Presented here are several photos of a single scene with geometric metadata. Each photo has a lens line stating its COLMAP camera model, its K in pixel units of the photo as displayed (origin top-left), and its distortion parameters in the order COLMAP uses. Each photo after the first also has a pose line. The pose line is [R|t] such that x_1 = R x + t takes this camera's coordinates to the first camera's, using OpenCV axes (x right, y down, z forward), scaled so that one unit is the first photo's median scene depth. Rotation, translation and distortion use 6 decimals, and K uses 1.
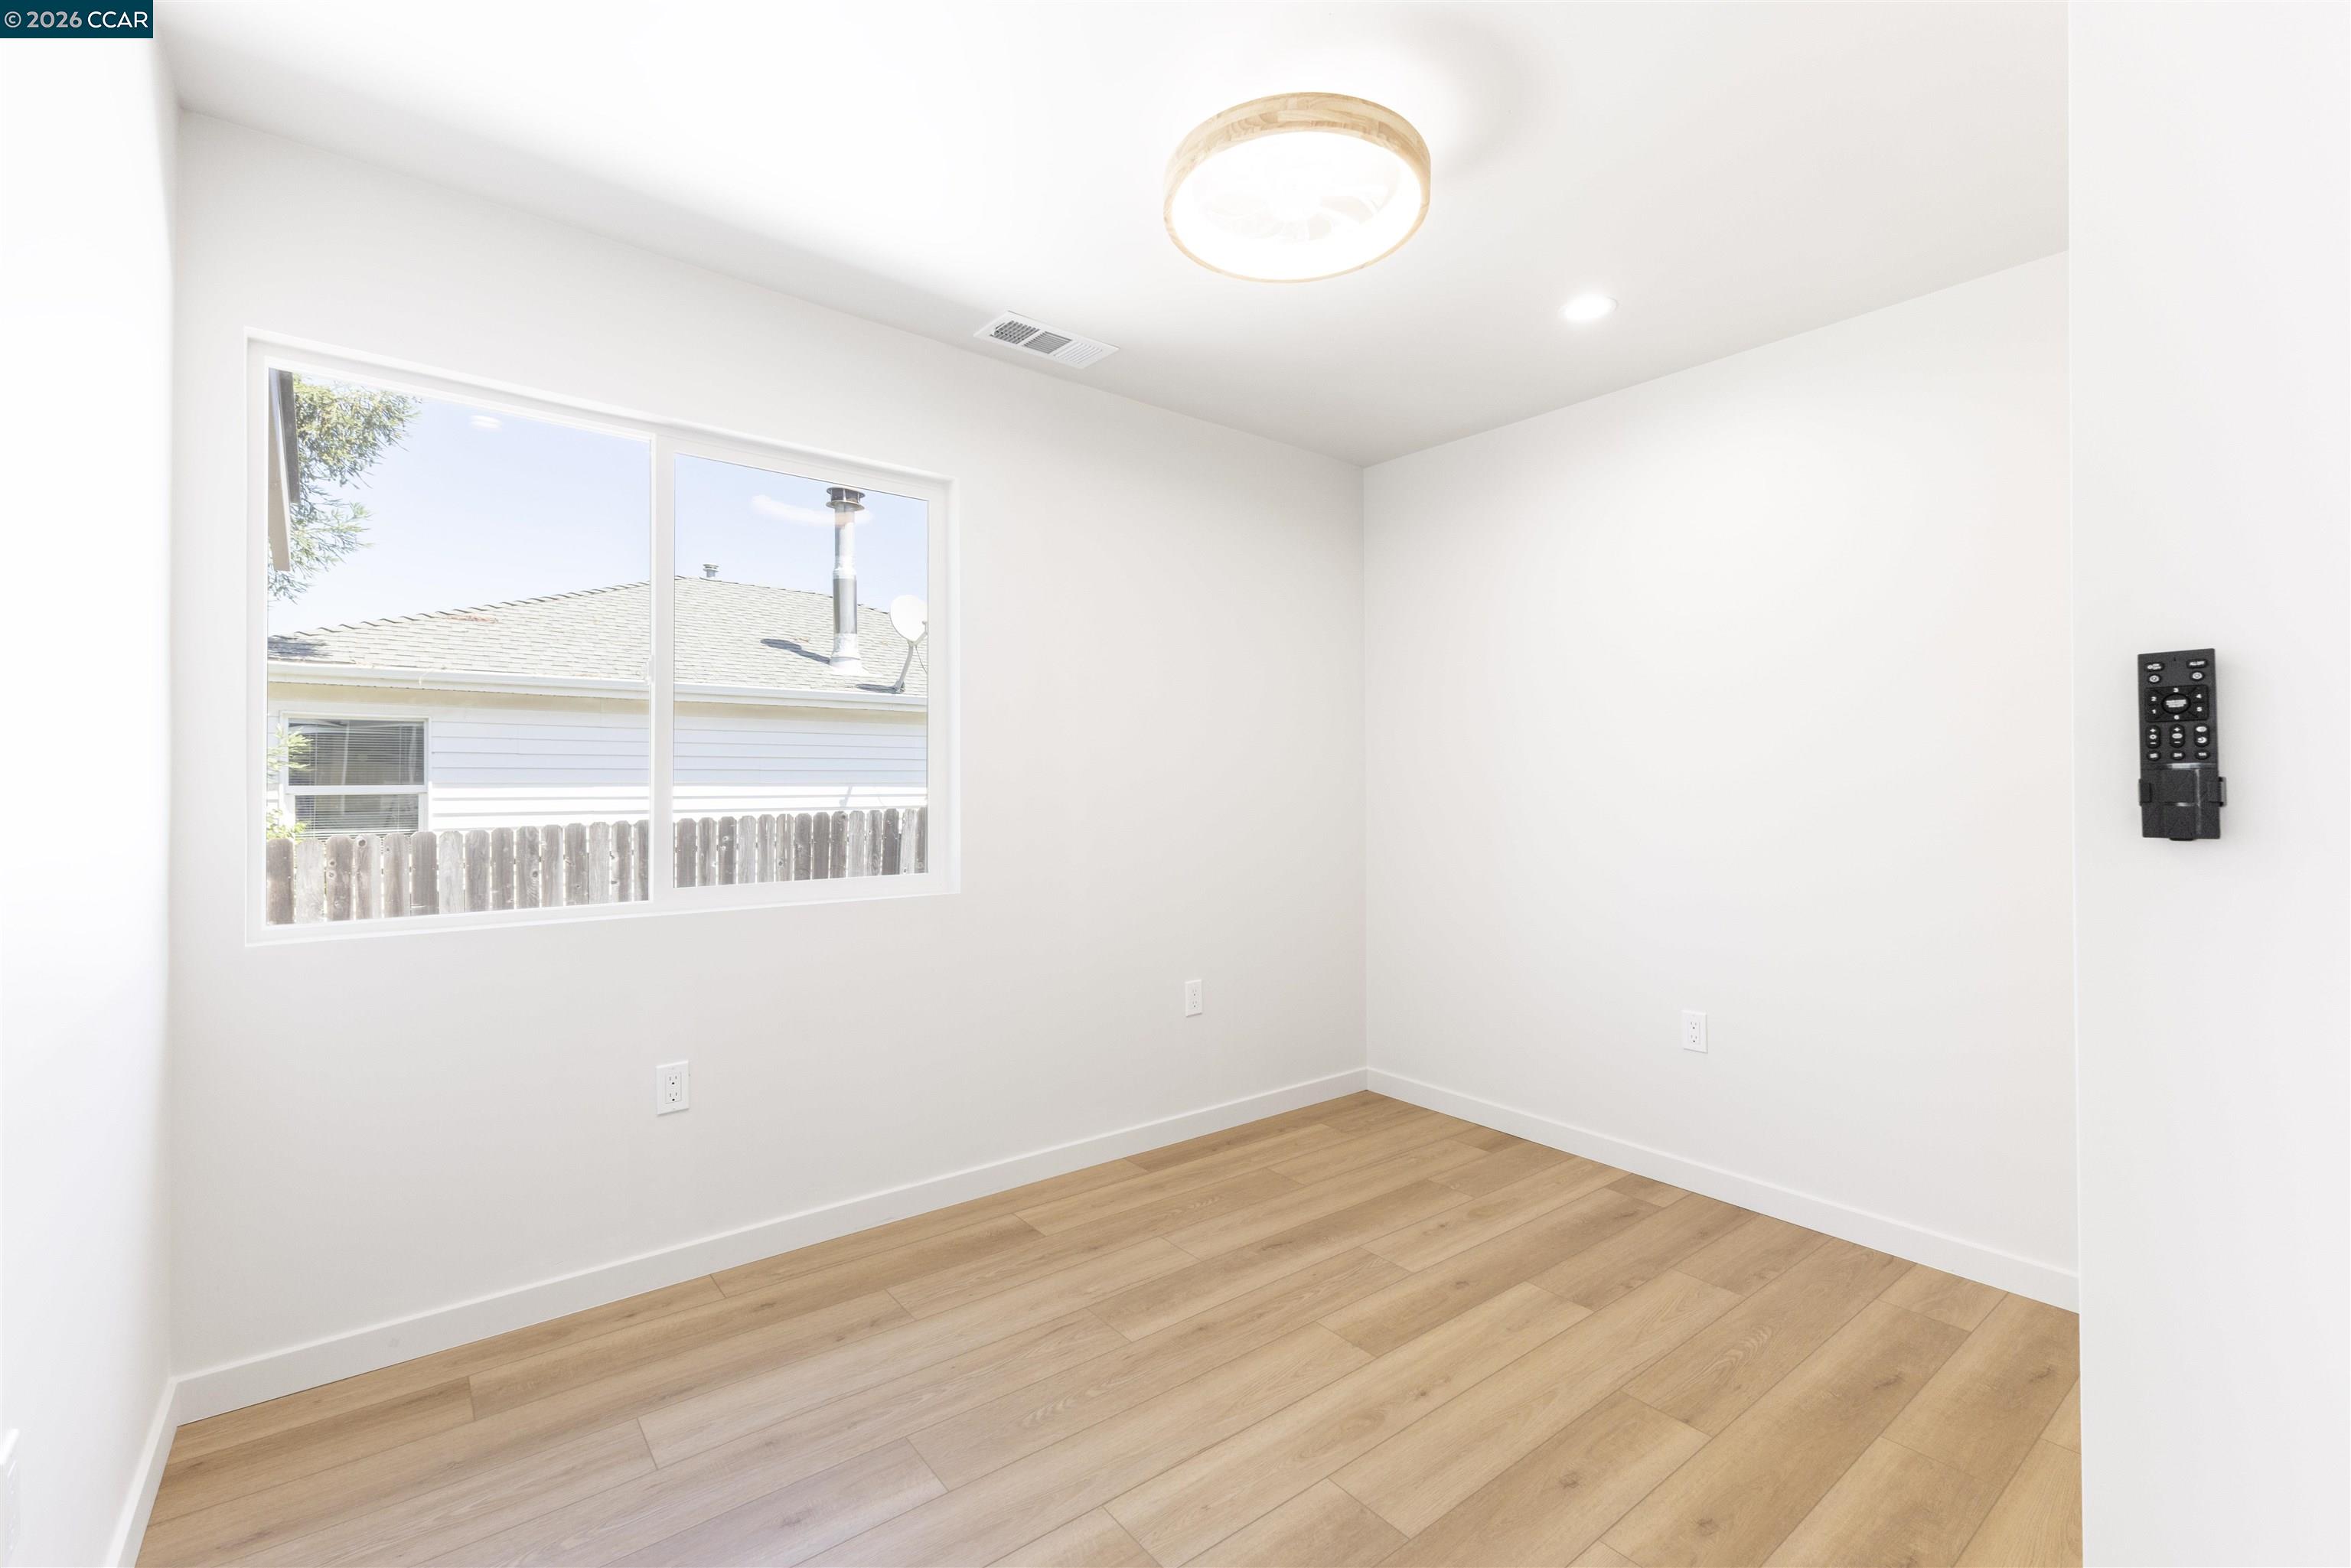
lens RADIAL K [[1021.0, 0, 1167.3], [0, 1021.0, 780.9], [0, 0, 1]] dist [0.011273, -0.000088]
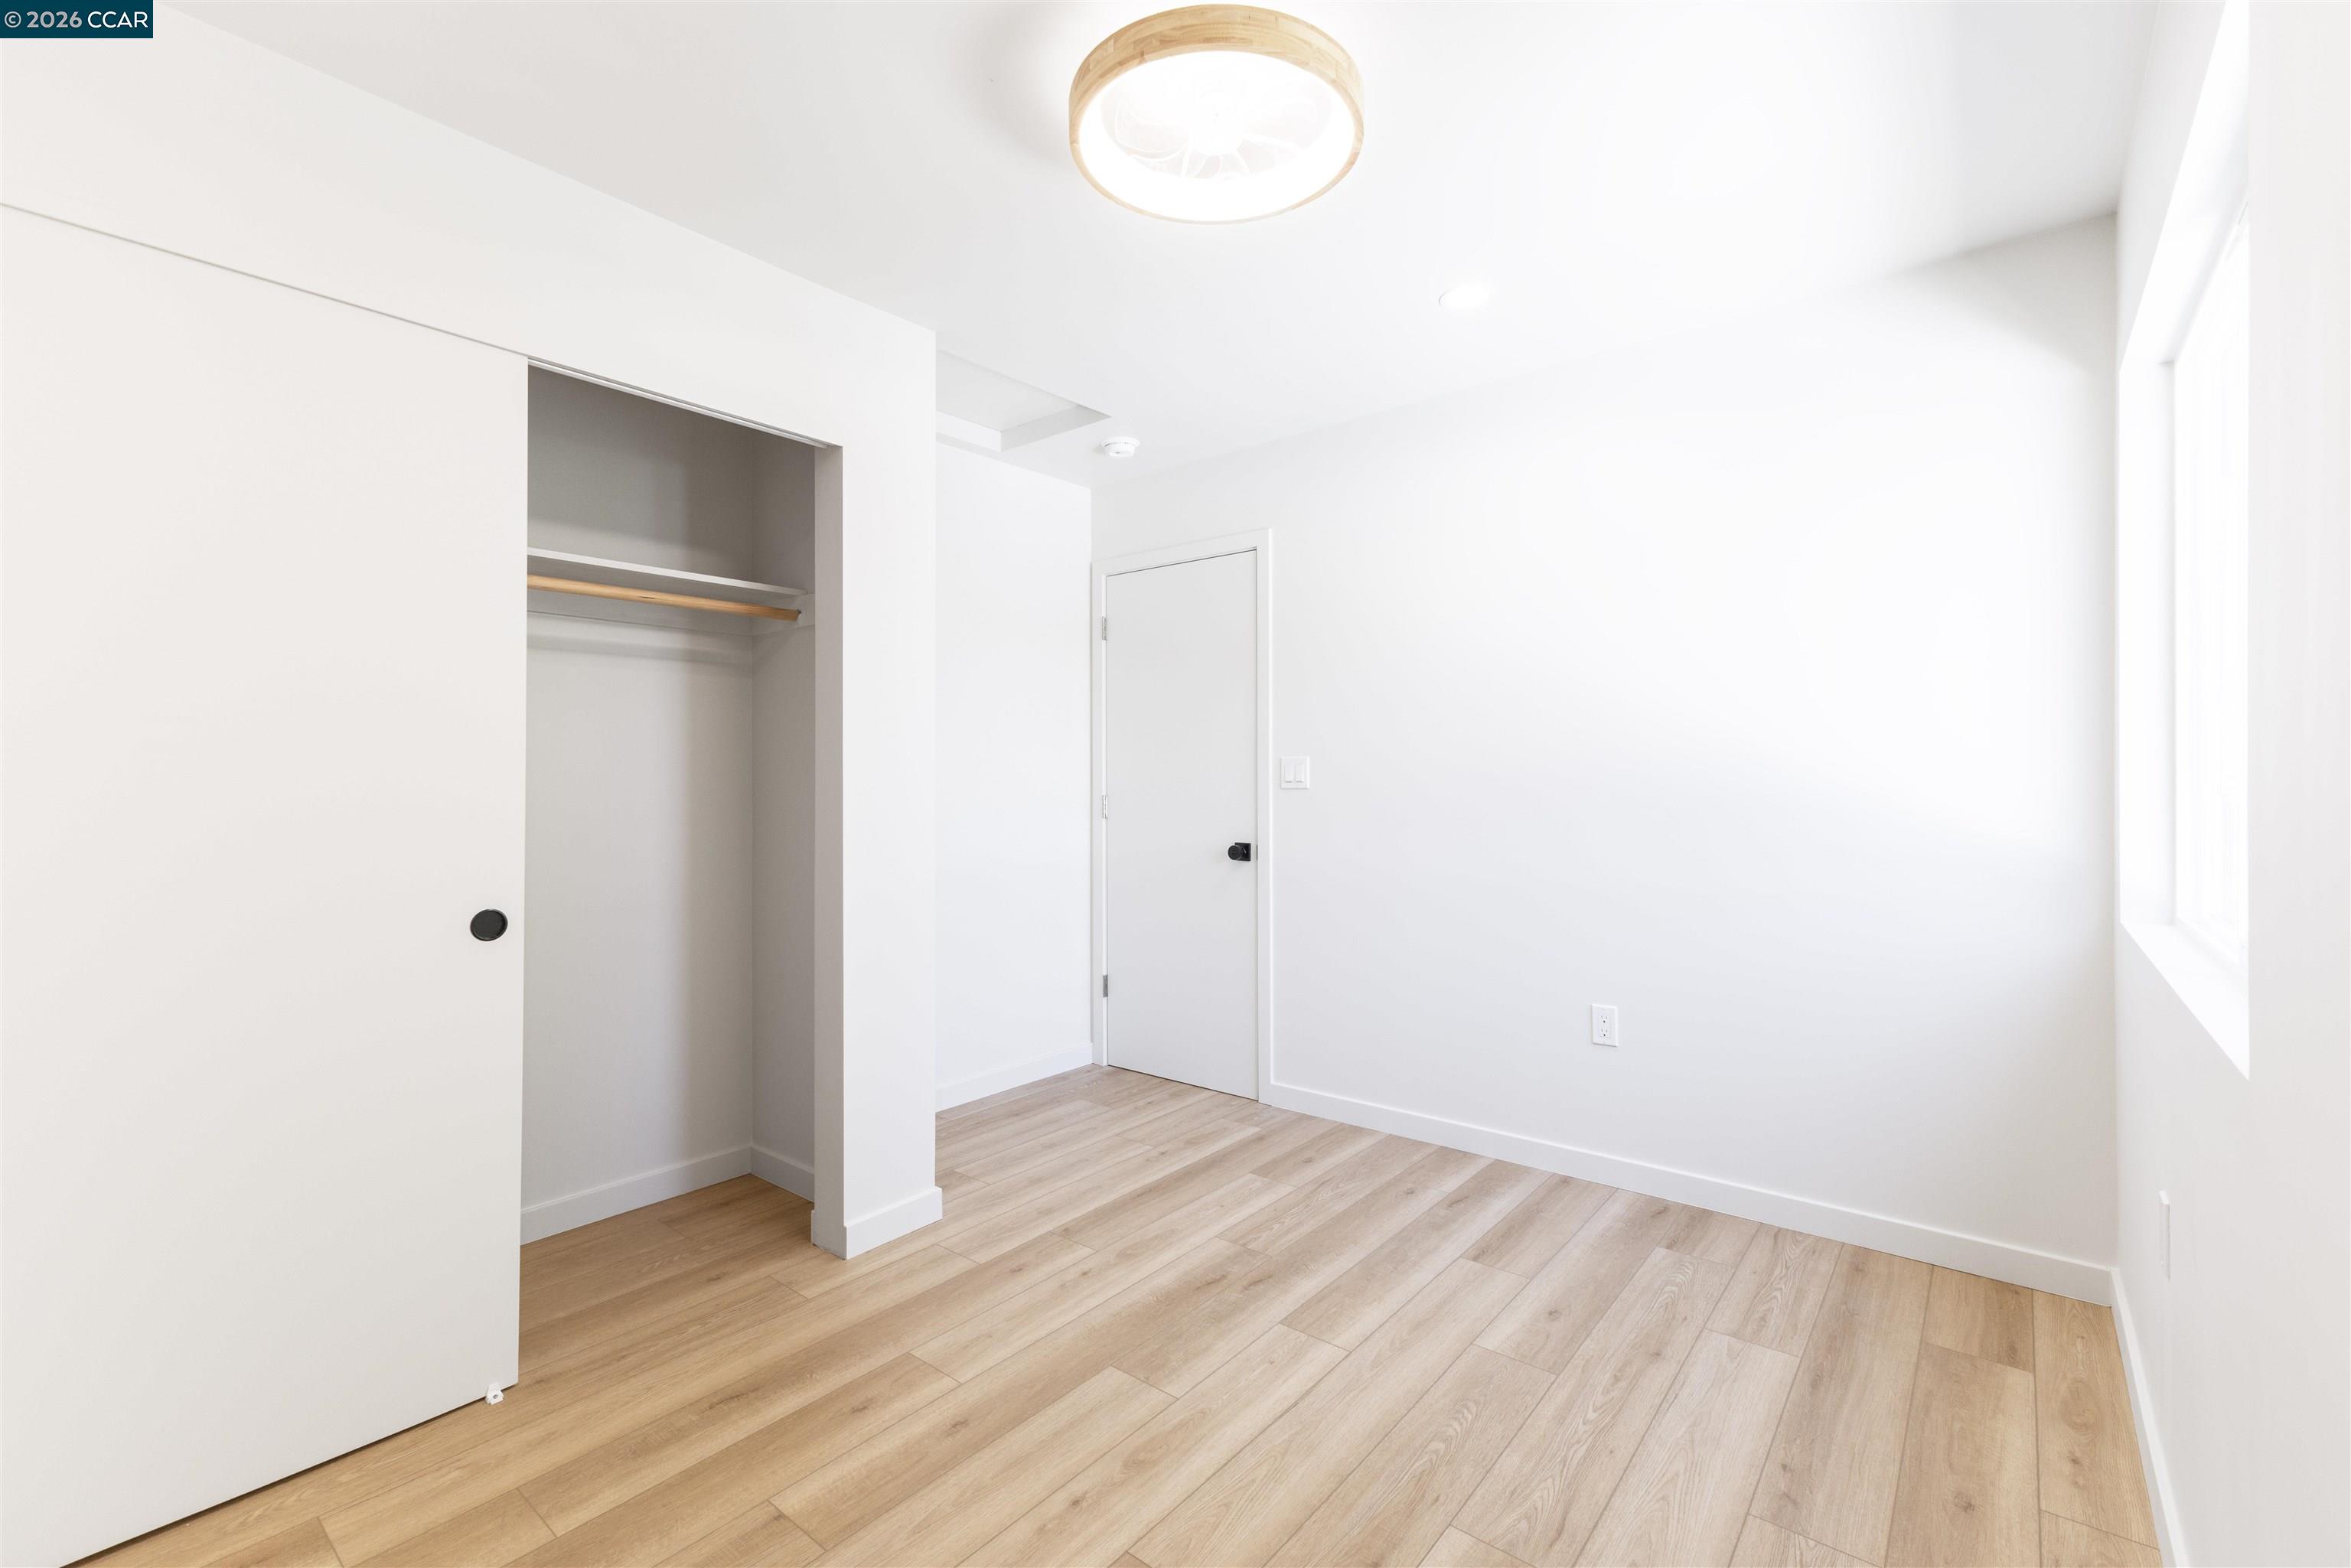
lens RADIAL K [[1021.0, 0, 1167.3], [0, 1021.0, 780.9], [0, 0, 1]] dist [0.011273, -0.000088]
pose [[-0.978520, 0.003950, -0.206116, 0.372604], [0.004421, 0.999989, -0.001829, 0.006746], [0.206107, -0.002701, -0.978526, 1.975608]]
